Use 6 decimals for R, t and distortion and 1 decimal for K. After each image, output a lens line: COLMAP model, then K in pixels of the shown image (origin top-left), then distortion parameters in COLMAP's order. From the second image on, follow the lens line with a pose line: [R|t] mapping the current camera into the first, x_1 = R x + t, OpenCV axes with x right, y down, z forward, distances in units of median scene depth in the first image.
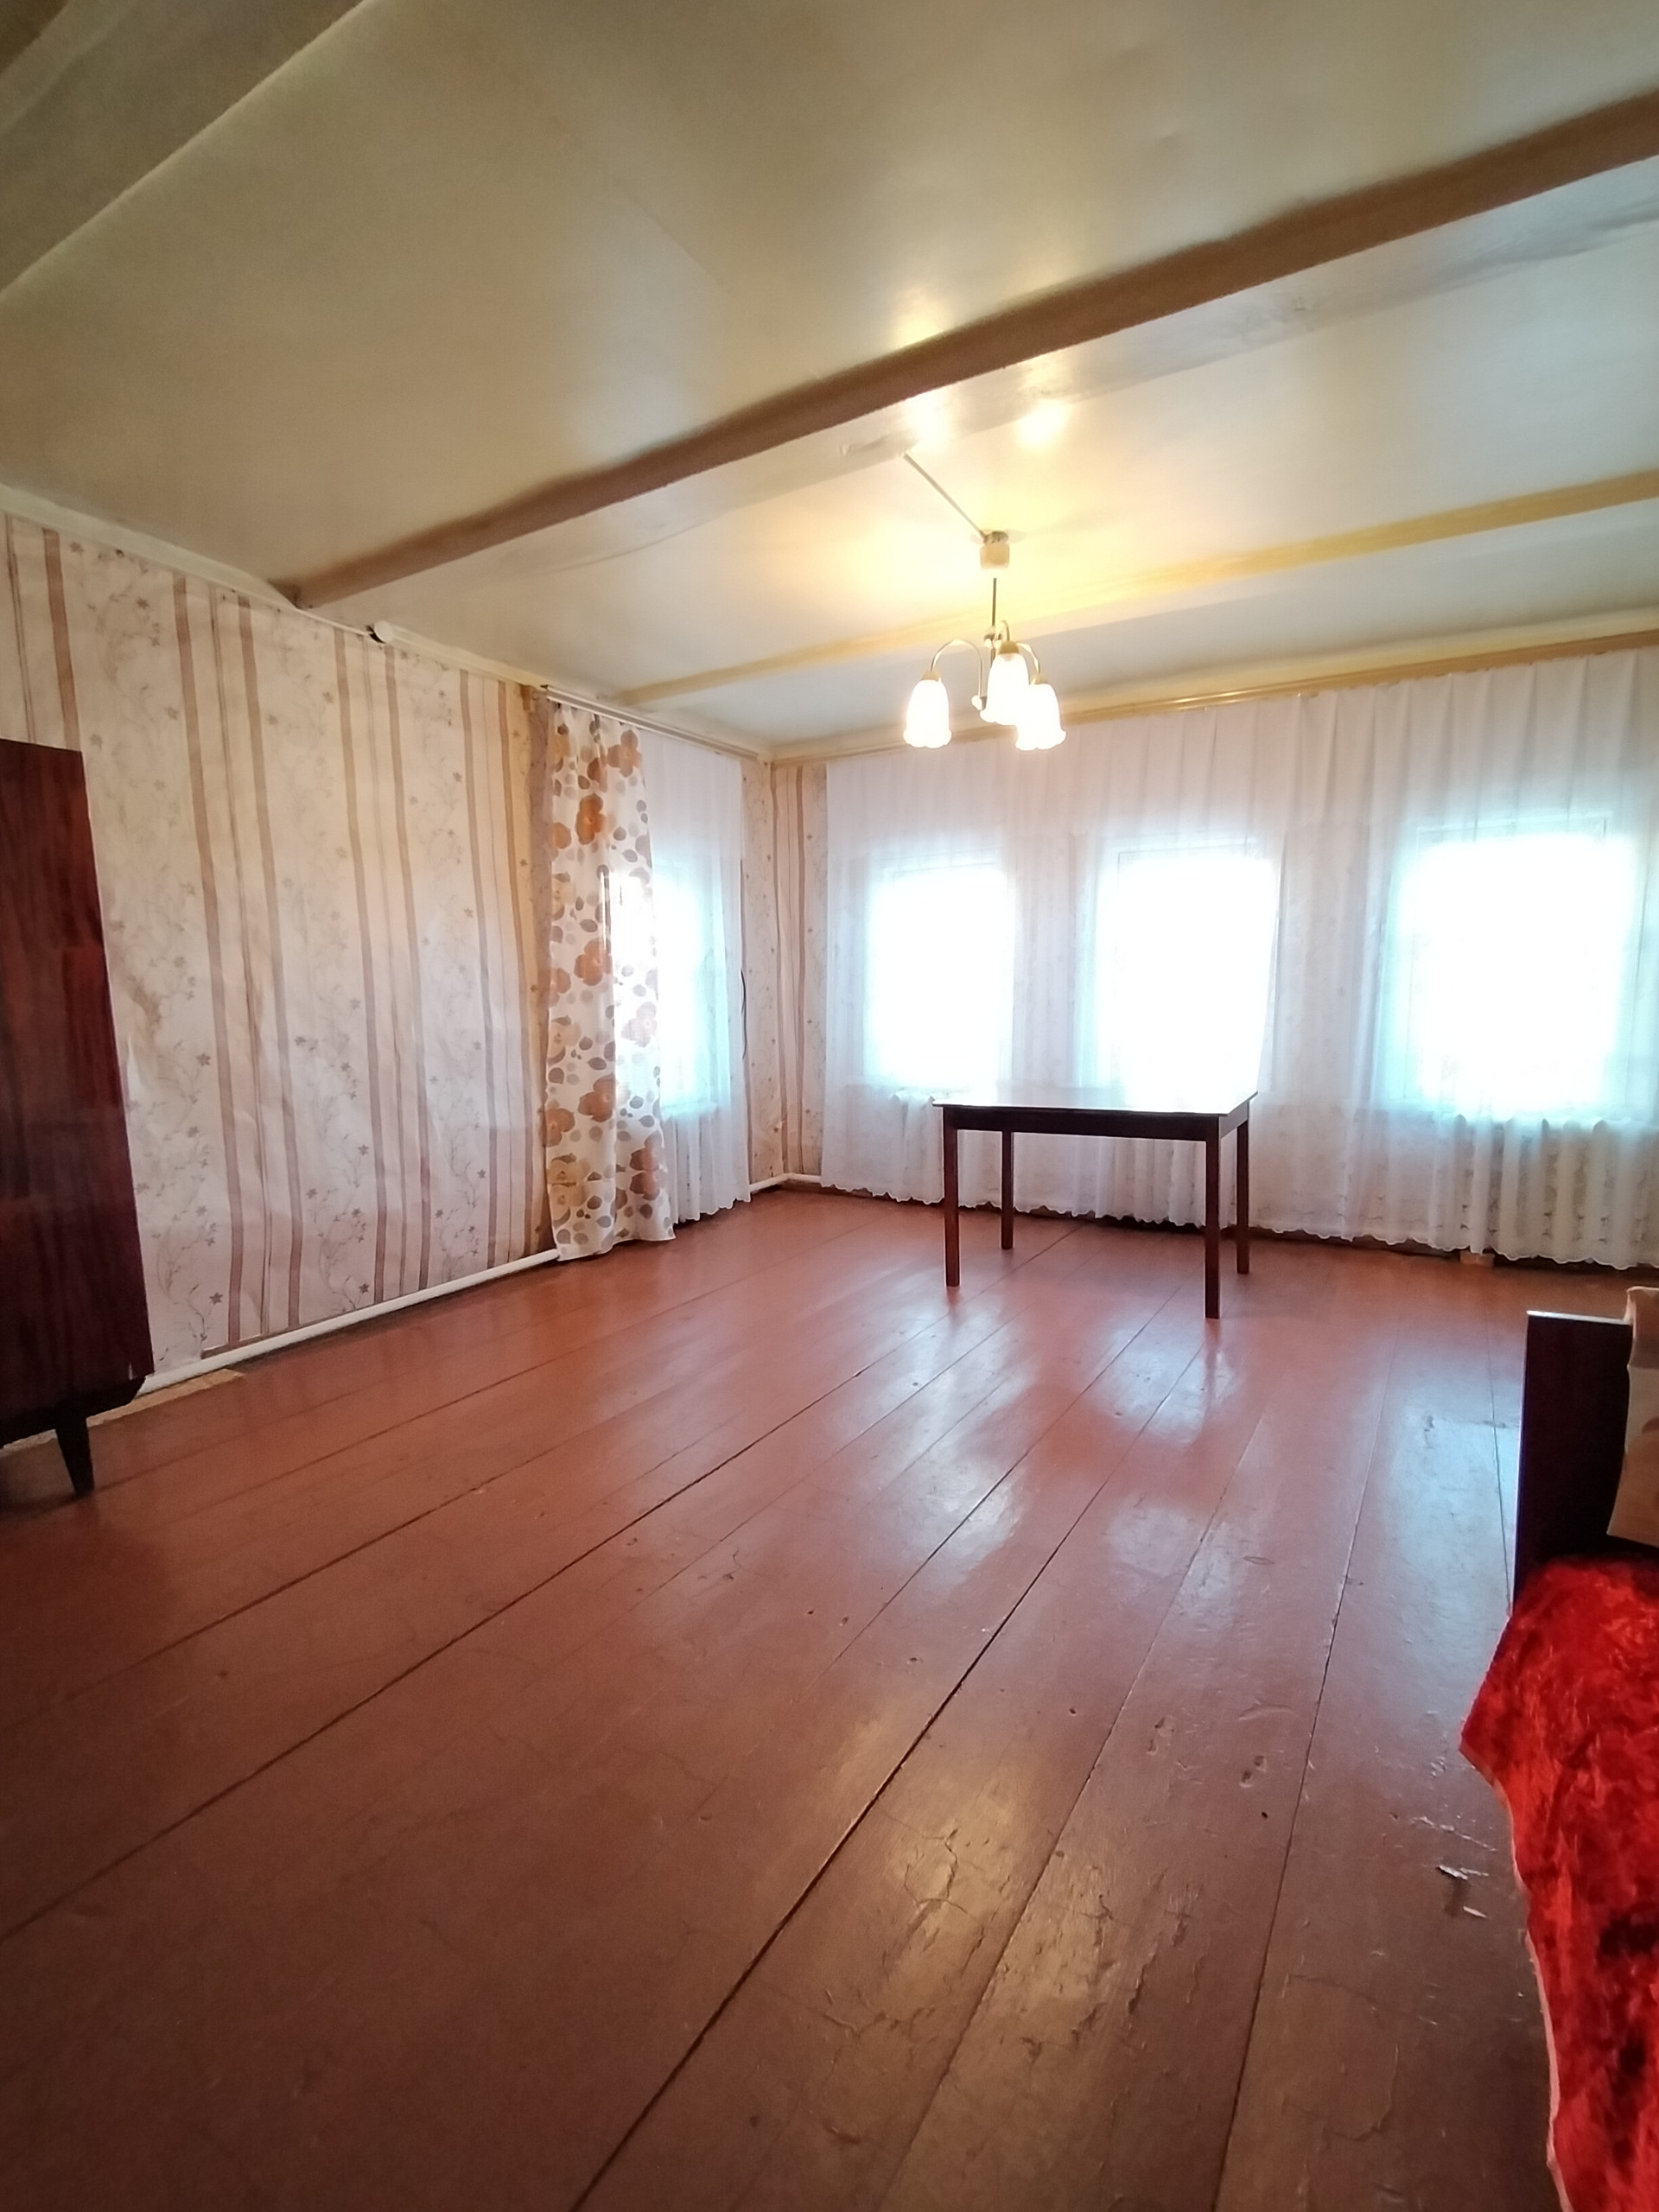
lens RADIAL K [[1008.8, 0, 850.8], [0, 1008.8, 1112.1], [0, 0, 1]] dist [0.002013, 0.001742]
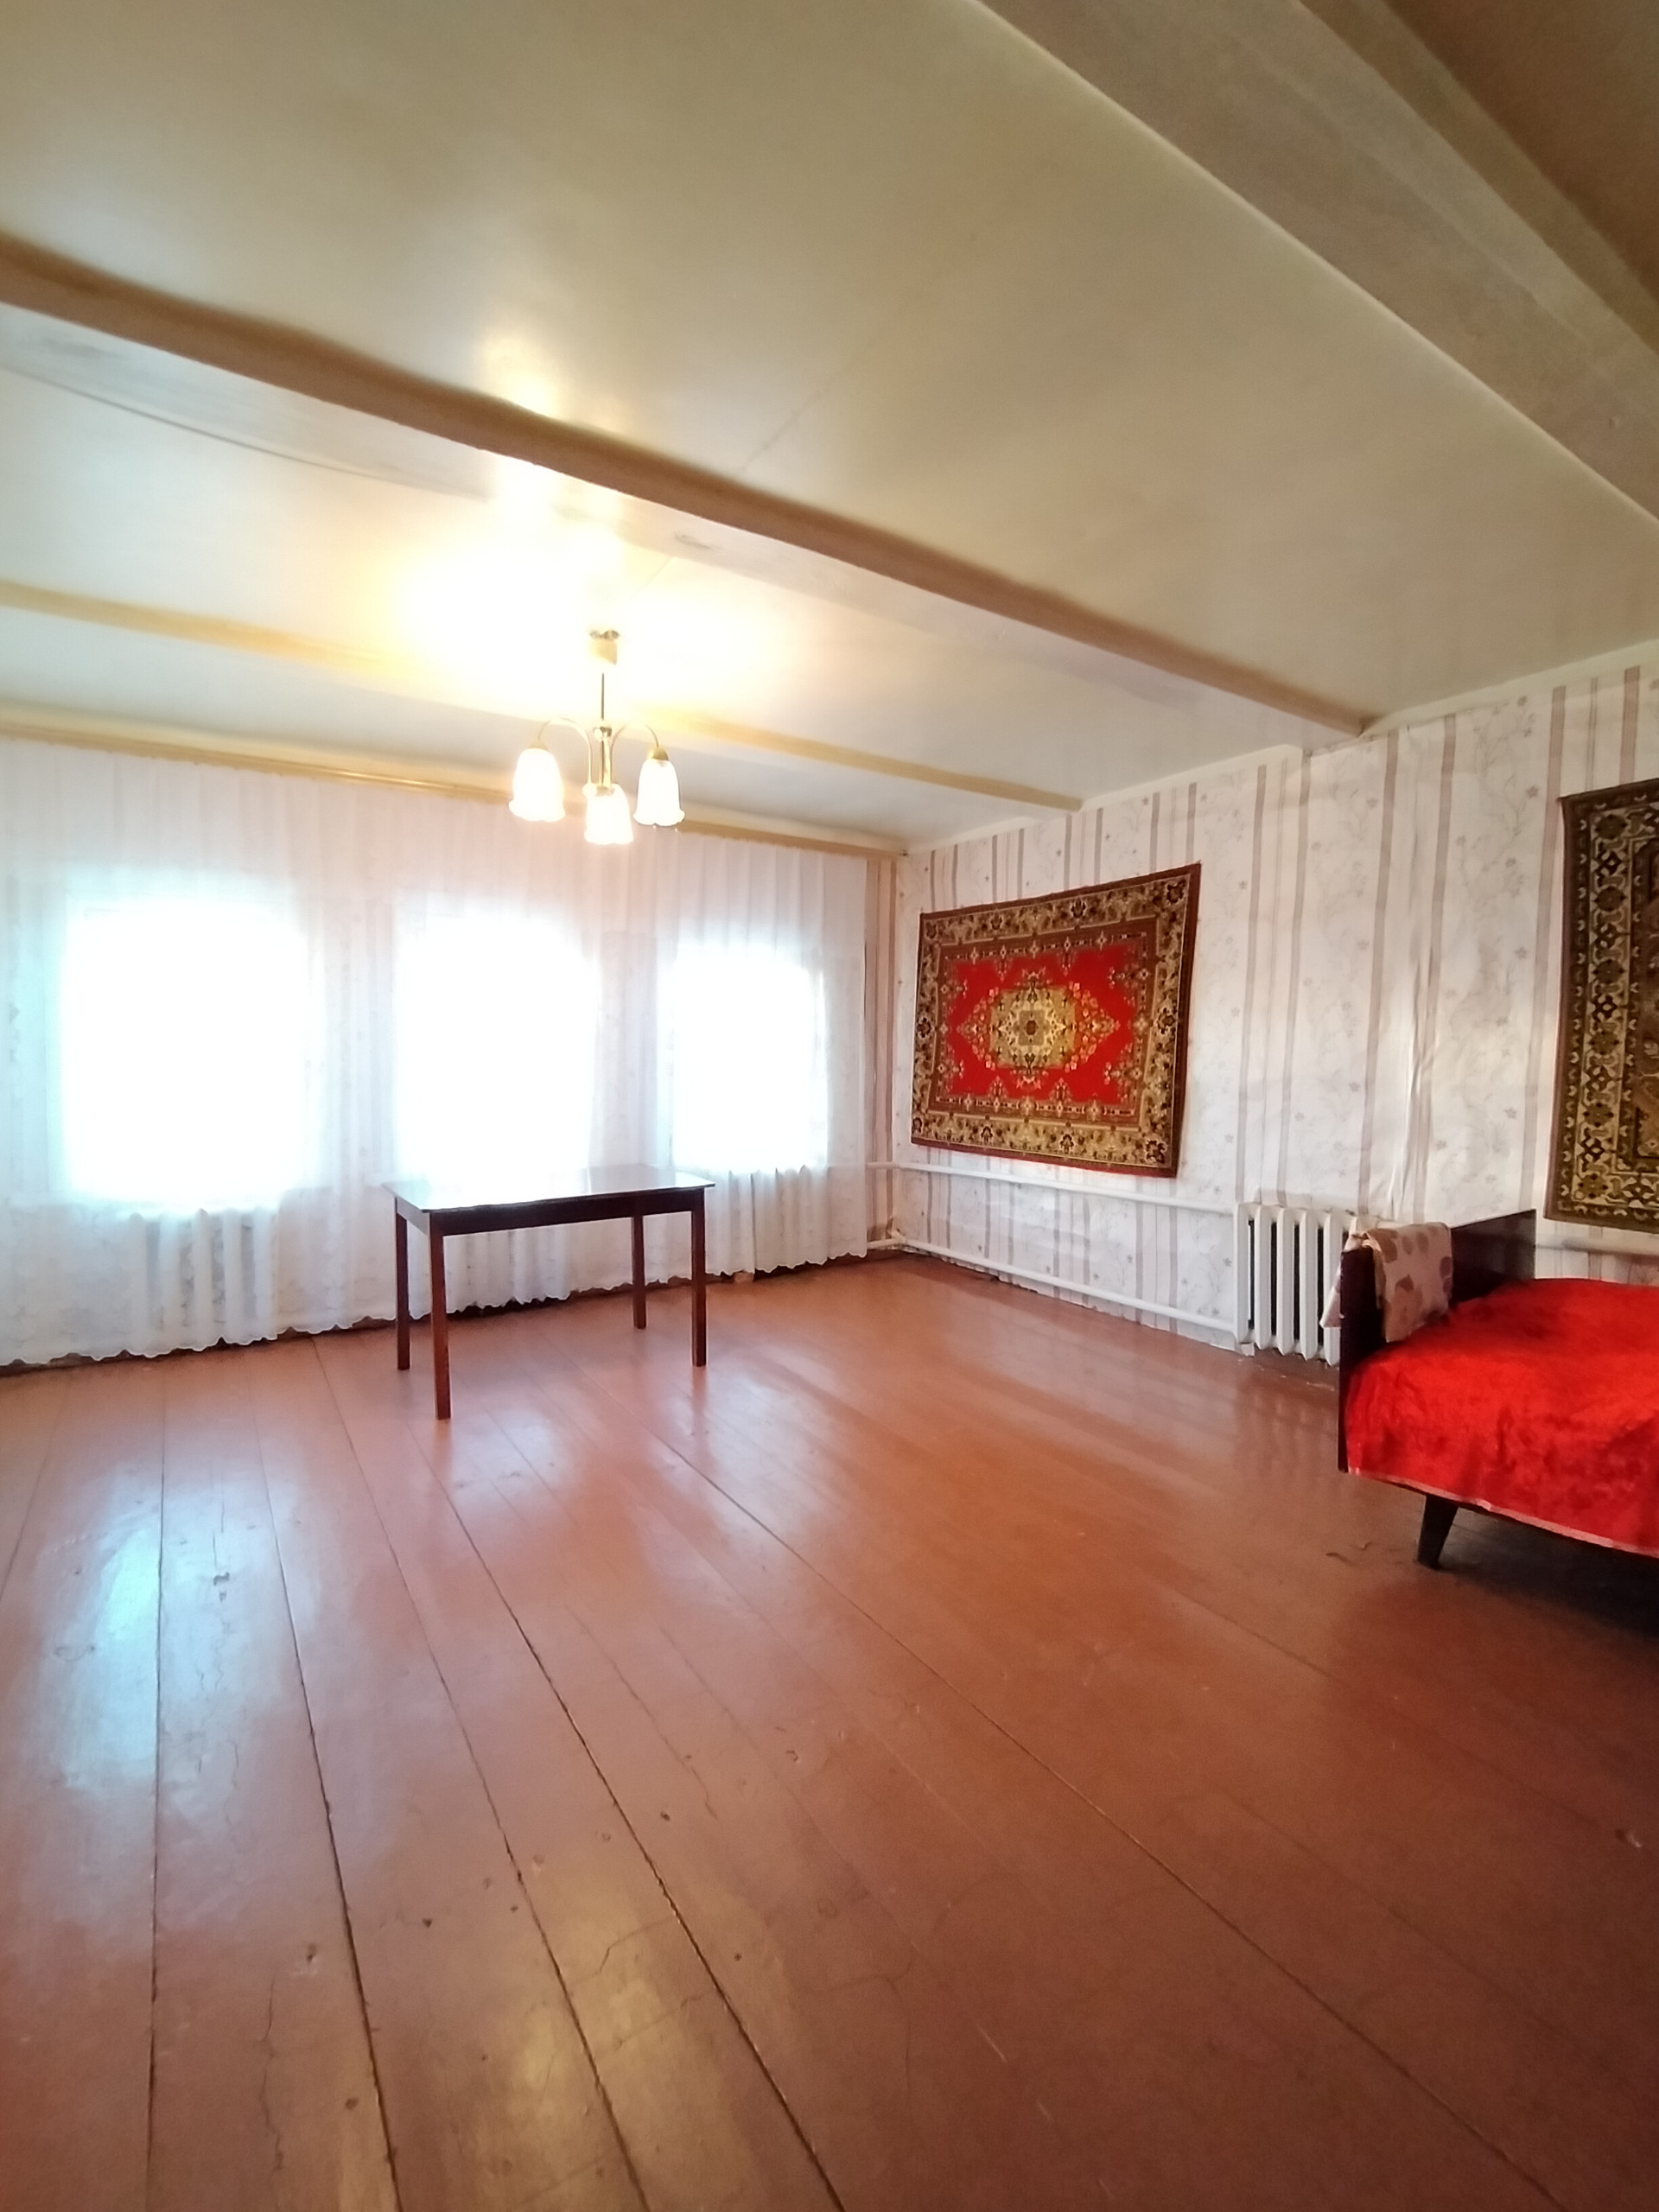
lens RADIAL K [[1008.8, 0, 841.7], [0, 1008.8, 1105.5], [0, 0, 1]] dist [0.002013, 0.001742]
pose [[0.465958, -0.025728, 0.884433, -0.487401], [0.100989, 0.994591, -0.024273, -0.033493], [-0.879025, 0.100628, 0.466036, 0.265027]]
